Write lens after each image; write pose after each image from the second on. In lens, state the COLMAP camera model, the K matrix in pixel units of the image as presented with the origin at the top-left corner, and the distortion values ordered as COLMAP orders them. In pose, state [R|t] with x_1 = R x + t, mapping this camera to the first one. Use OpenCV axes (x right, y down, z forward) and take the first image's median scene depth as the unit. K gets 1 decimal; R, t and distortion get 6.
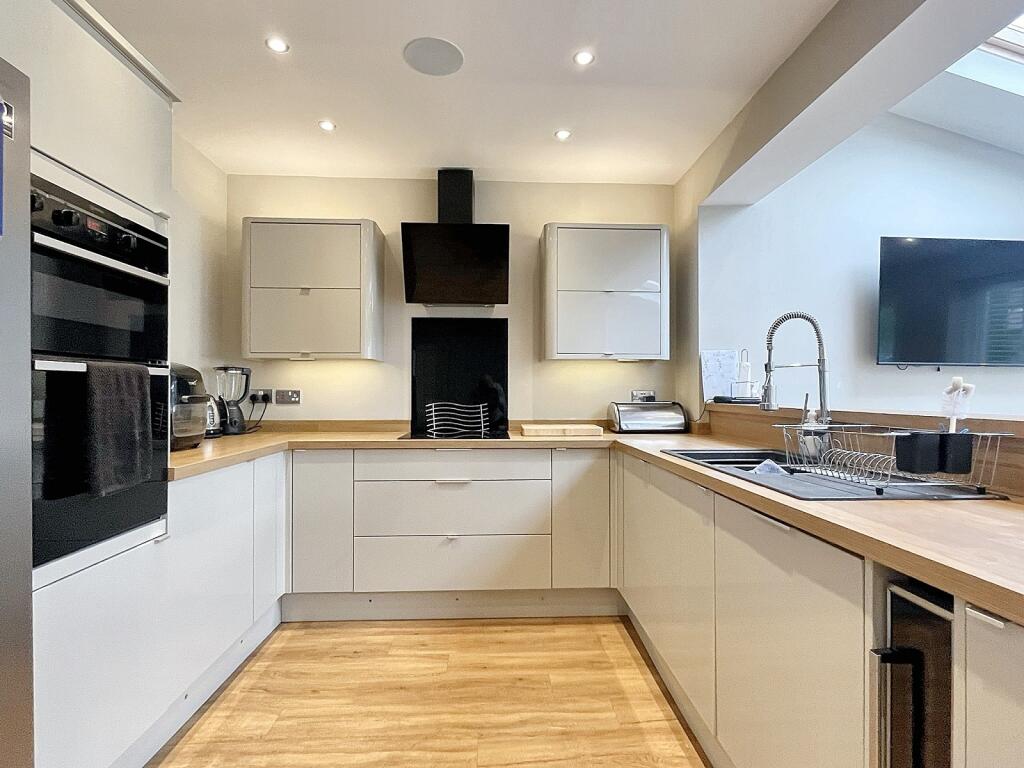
lens RADIAL K [[514.6, 0, 515.8], [0, 514.6, 386.5], [0, 0, 1]] dist [-0.004886, -0.000417]
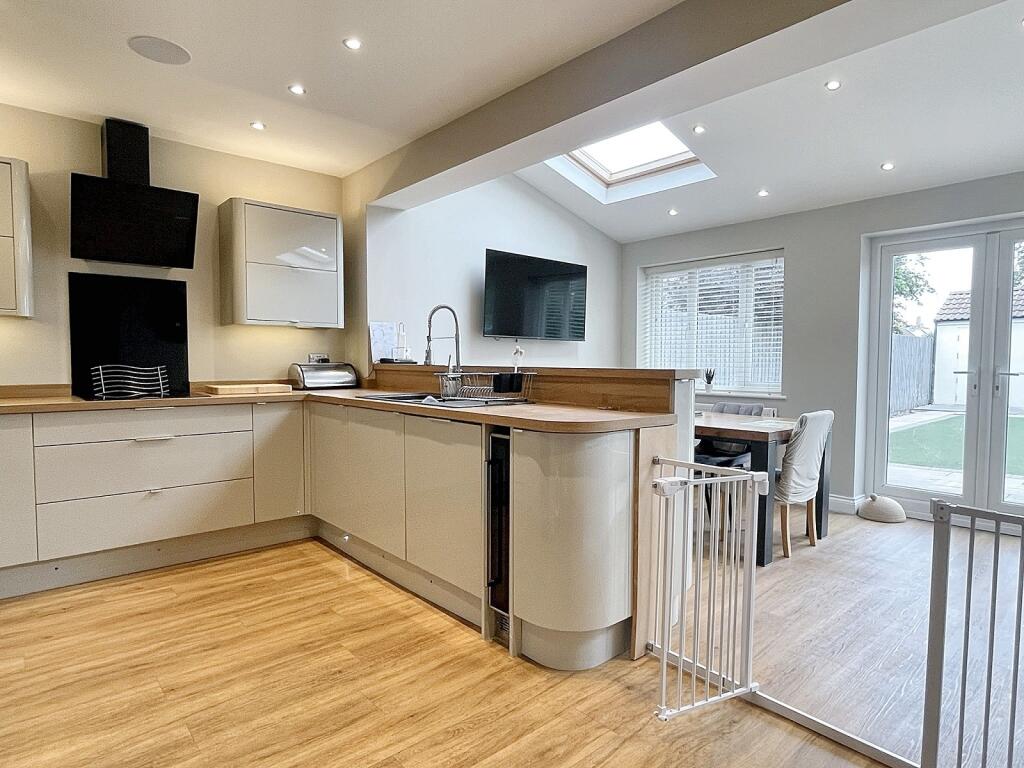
lens RADIAL K [[583.7, 0, 513.2], [0, 583.7, 391.4], [0, 0, 1]] dist [0.002155, -0.001428]
pose [[0.784644, -0.033957, 0.619015, -0.279659], [-0.008073, 0.997854, 0.064971, 0.004196], [-0.619894, -0.055976, 0.782687, -0.382199]]
